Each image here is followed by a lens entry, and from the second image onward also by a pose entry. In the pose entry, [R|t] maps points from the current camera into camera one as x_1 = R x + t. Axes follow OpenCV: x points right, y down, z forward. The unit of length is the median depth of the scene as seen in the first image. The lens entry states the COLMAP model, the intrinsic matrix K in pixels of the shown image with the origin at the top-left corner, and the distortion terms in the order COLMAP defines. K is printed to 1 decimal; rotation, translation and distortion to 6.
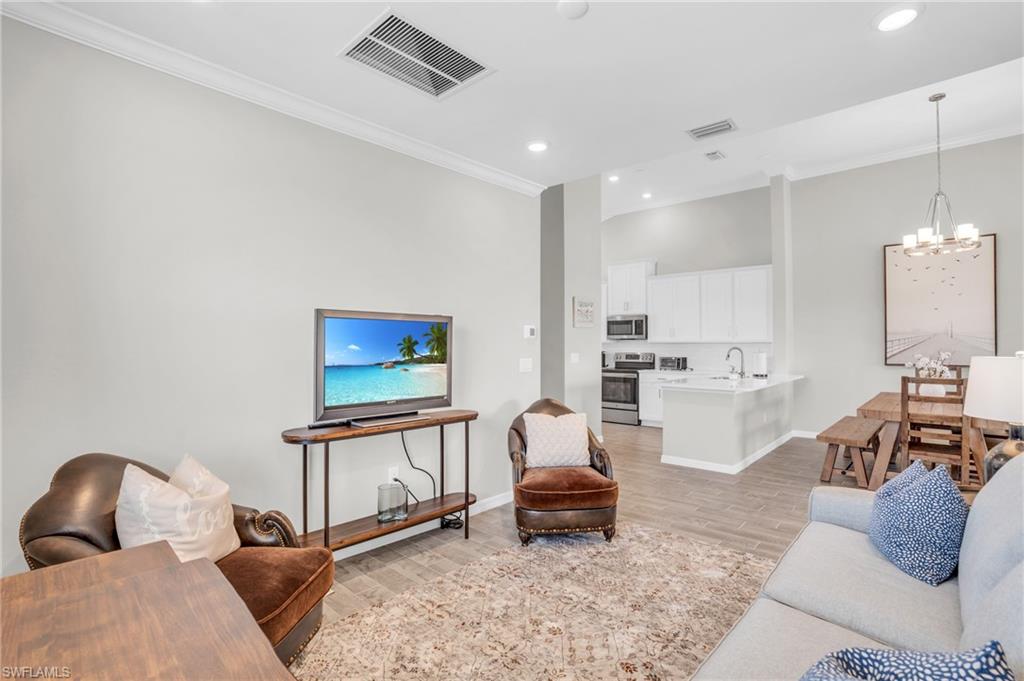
lens RADIAL K [[483.5, 0, 520.6], [0, 483.5, 341.3], [0, 0, 1]] dist [-0.077097, 0.023776]
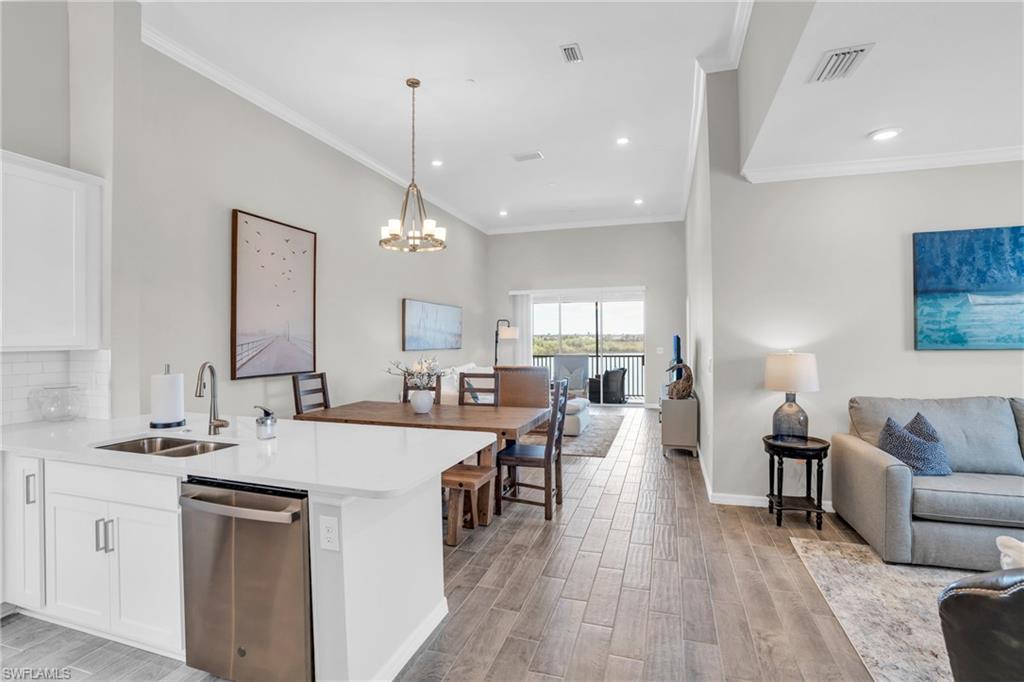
lens RADIAL K [[477.0, 0, 491.4], [0, 477.0, 336.7], [0, 0, 1]] dist [-0.061089, -0.000017]
pose [[-0.389317, 0.009178, 0.921058, -0.023280], [0.003925, 0.999958, -0.008305, -0.006686], [-0.921095, 0.000382, -0.389337, 1.032449]]
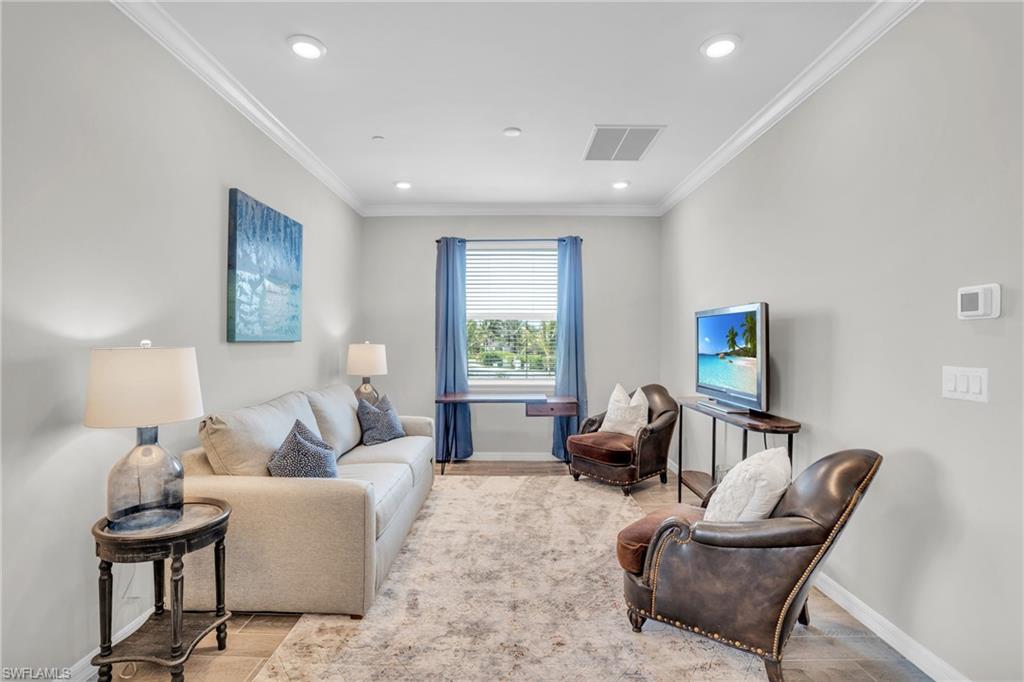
lens RADIAL K [[470.7, 0, 512.0], [0, 470.7, 341.0], [0, 0, 1]] dist [-0.069452, 0.023648]
pose [[-0.728221, -0.000306, -0.685342, 0.442099], [0.003390, 0.999986, -0.004048, 0.010738], [0.685334, -0.005271, -0.728210, 0.804179]]
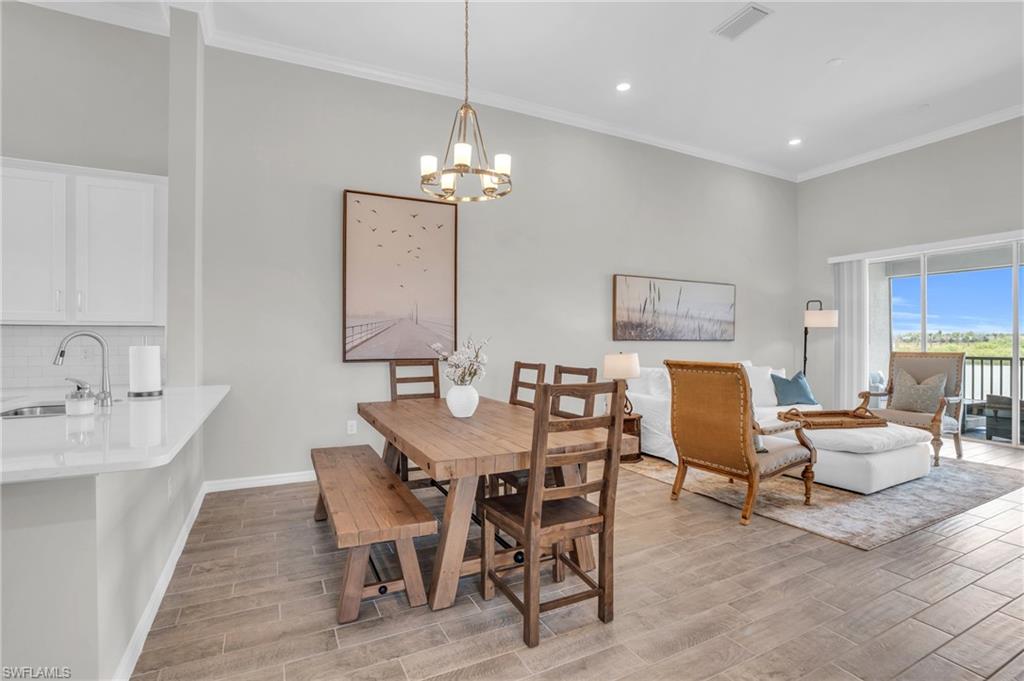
lens RADIAL K [[470.7, 0, 512.0], [0, 470.7, 340.5], [0, 0, 1]] dist [-0.069452, 0.023648]
pose [[0.347633, -0.000892, 0.937630, 0.243161], [-0.001011, 0.999999, 0.001326, 0.020649], [-0.937630, -0.001409, 0.347632, 0.585551]]
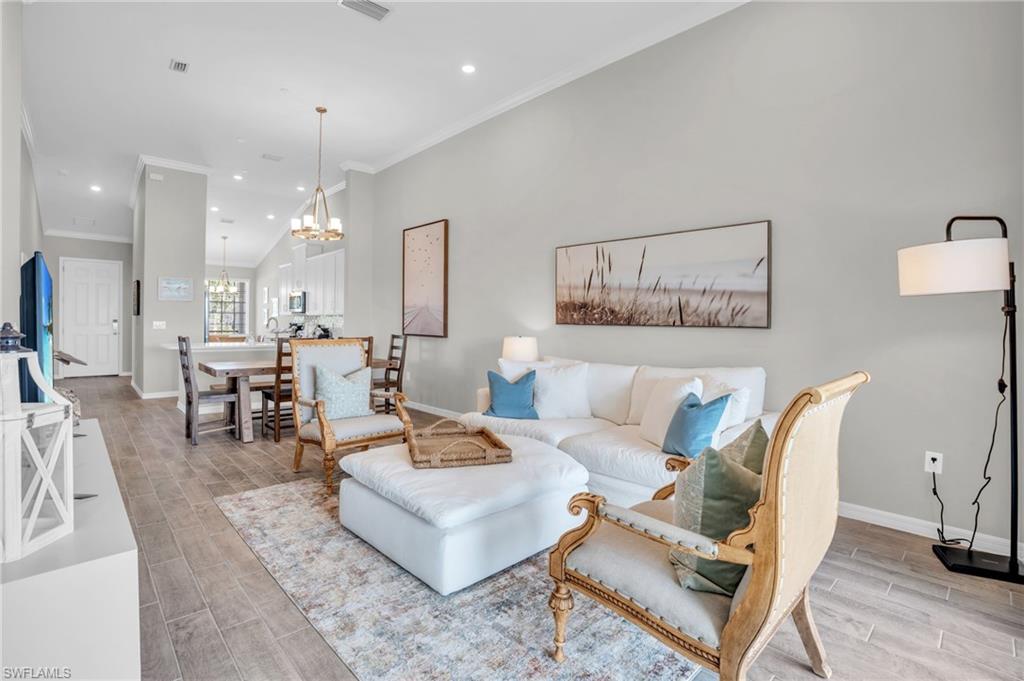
lens RADIAL K [[500.9, 0, 541.9], [0, 500.9, 326.6], [0, 0, 1]] dist [-0.083783, 0.025935]
pose [[0.998894, 0.011085, -0.045701, 1.327251], [-0.010568, 0.999878, 0.011537, 0.015496], [0.045823, -0.011041, 0.998889, -0.235735]]
